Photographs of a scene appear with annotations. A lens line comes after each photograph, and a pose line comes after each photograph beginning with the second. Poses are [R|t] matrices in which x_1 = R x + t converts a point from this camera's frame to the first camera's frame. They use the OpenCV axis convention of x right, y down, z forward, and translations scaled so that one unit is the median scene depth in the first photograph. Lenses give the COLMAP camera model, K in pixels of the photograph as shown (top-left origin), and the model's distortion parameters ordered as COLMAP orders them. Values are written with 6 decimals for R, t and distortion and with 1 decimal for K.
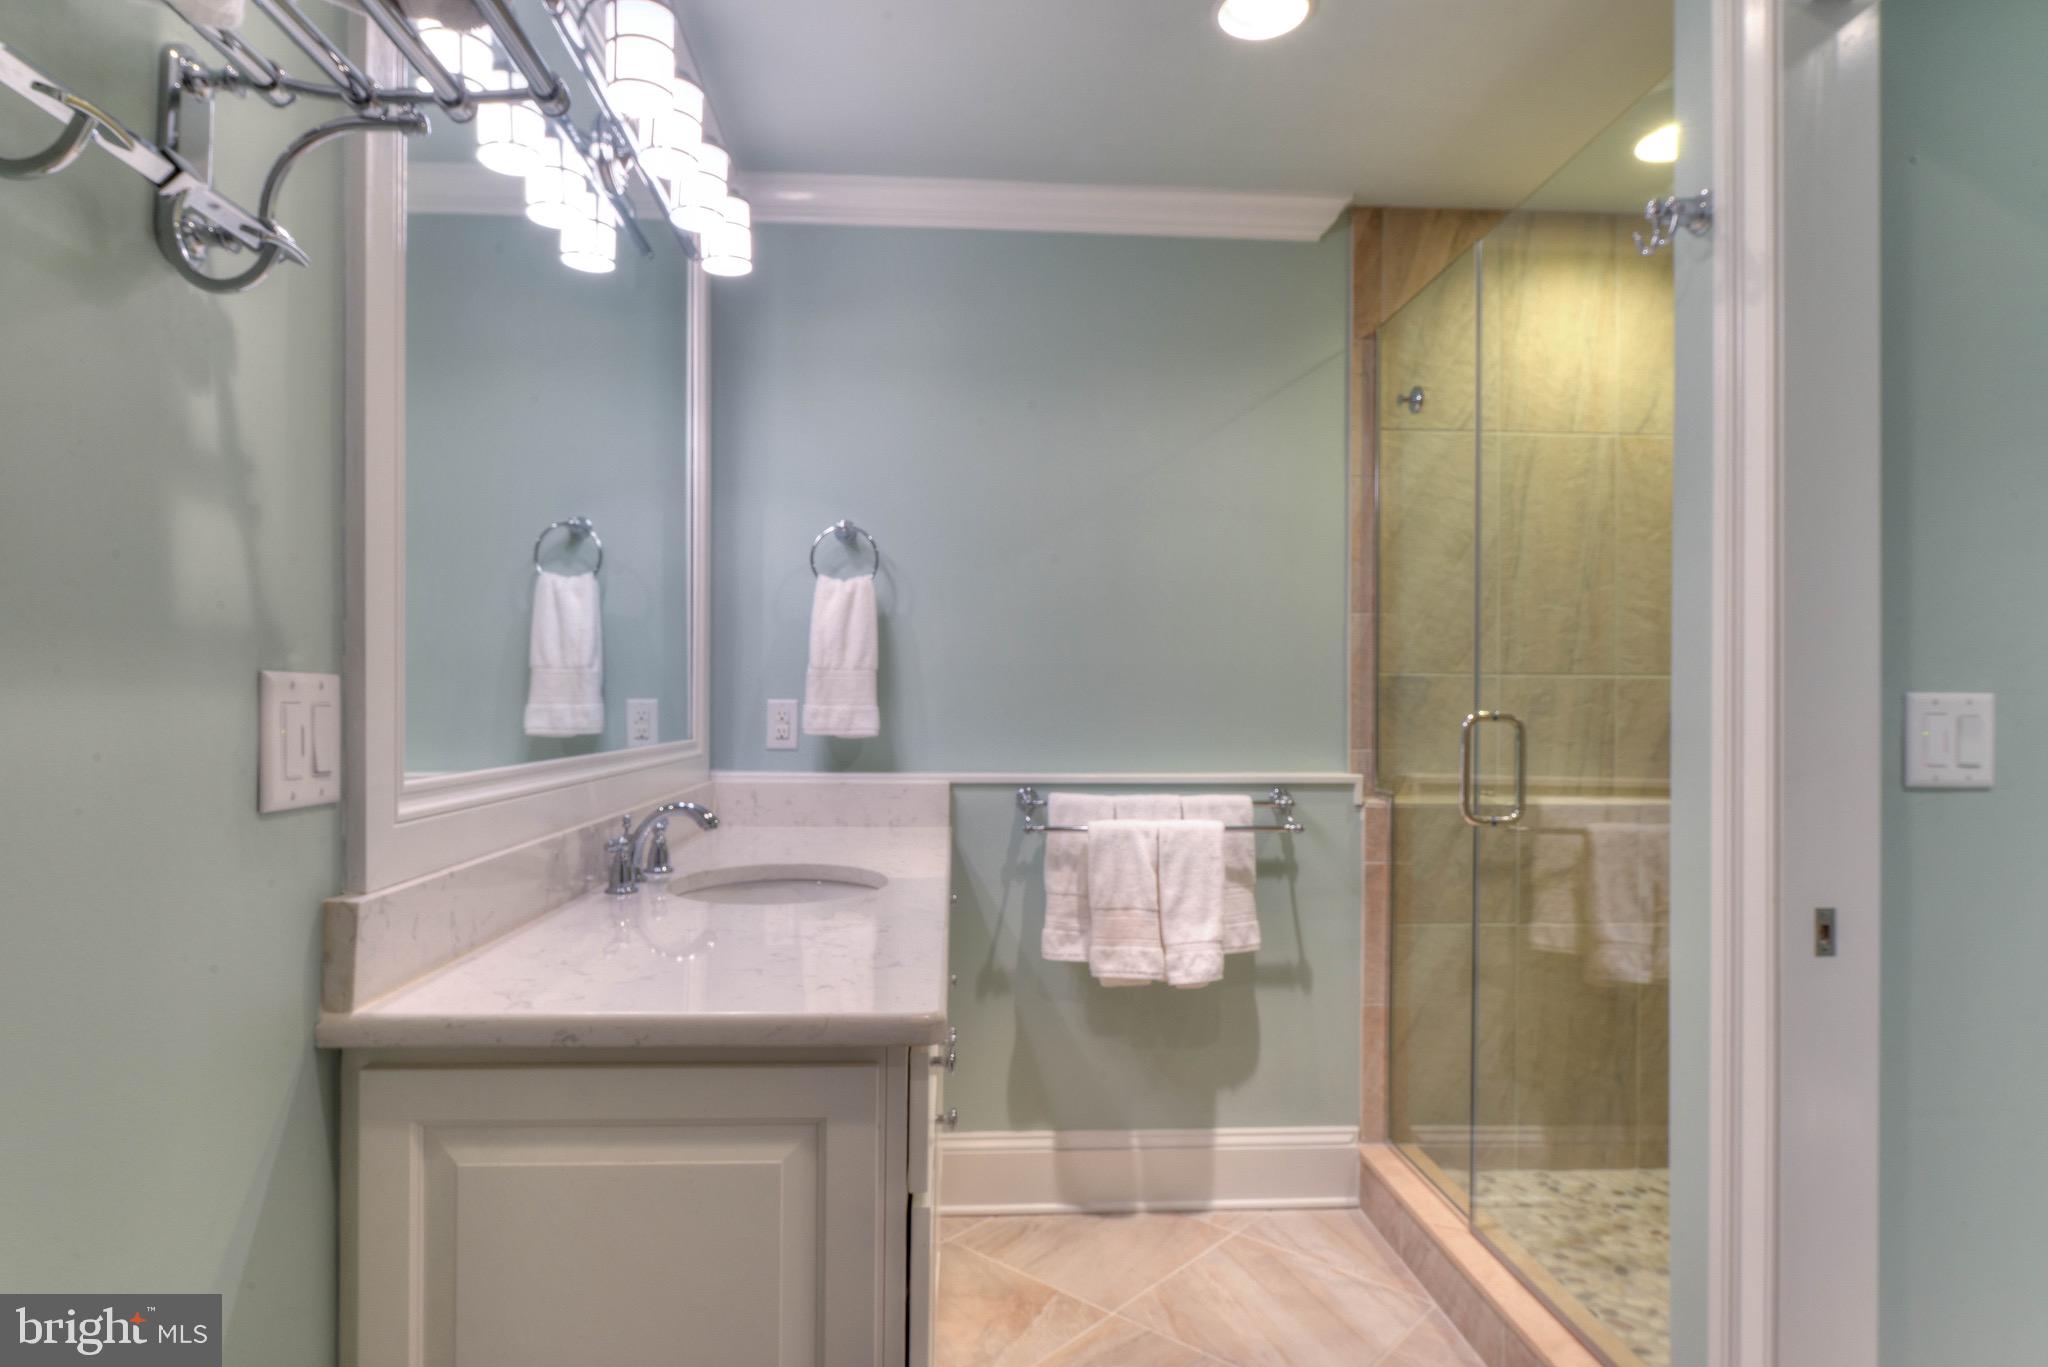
lens RADIAL K [[1195.6, 0, 1024.1], [0, 1195.6, 693.8], [0, 0, 1]] dist [-0.000335, -0.000049]
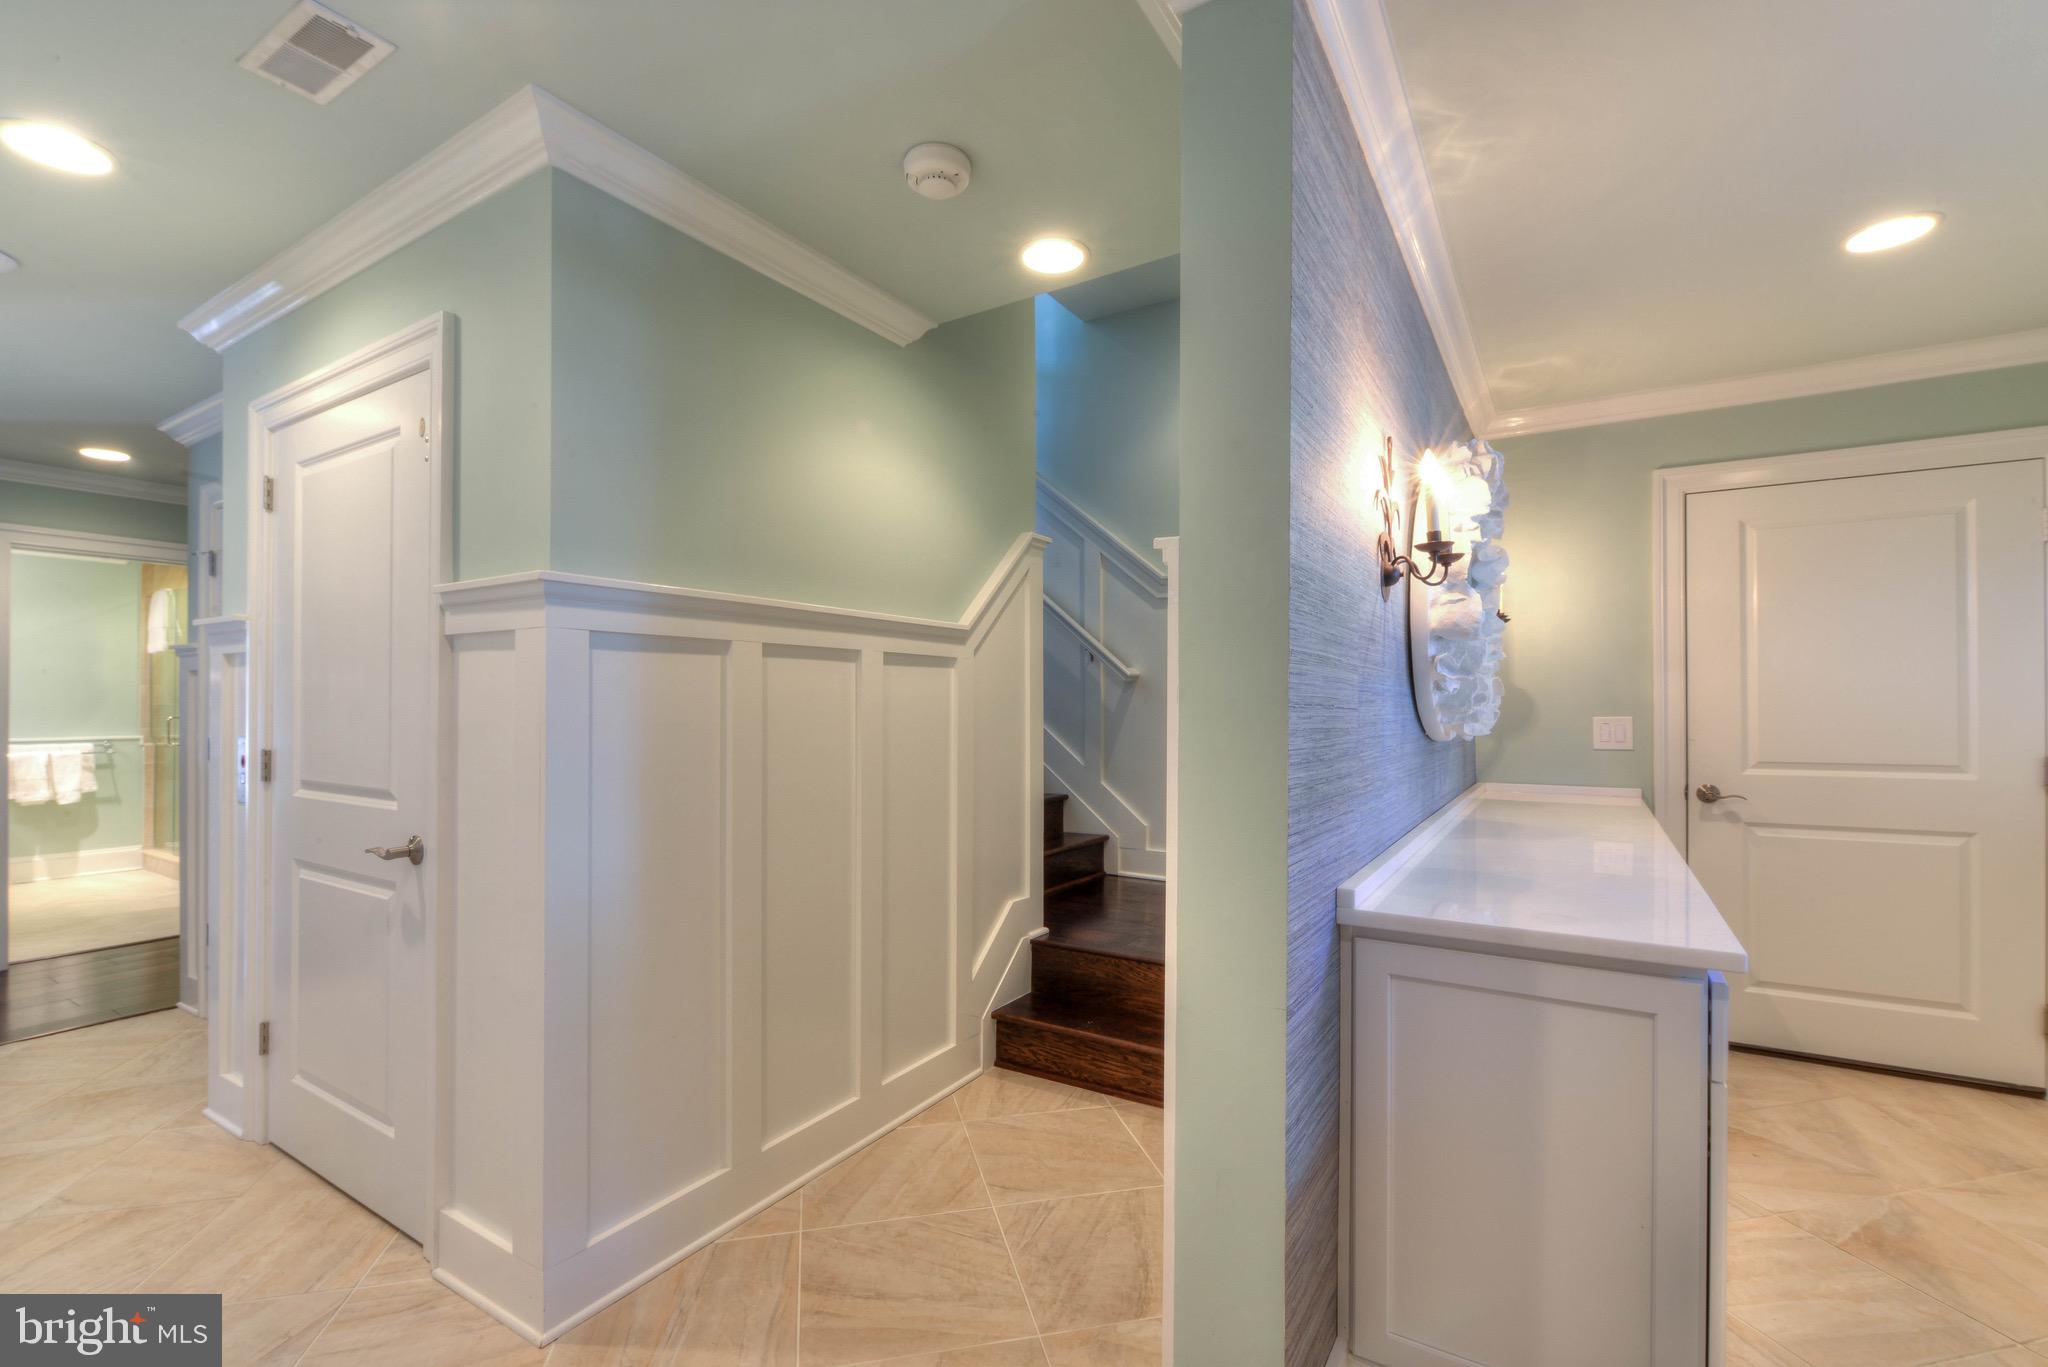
lens RADIAL K [[887.0, 0, 1025.1], [0, 887.0, 702.3], [0, 0, 1]] dist [0.000107, 0.000048]
pose [[0.574259, -0.003826, 0.818665, -0.318841], [-0.007874, 0.999917, 0.010196, -0.068092], [-0.818636, -0.012301, 0.574181, -2.383208]]
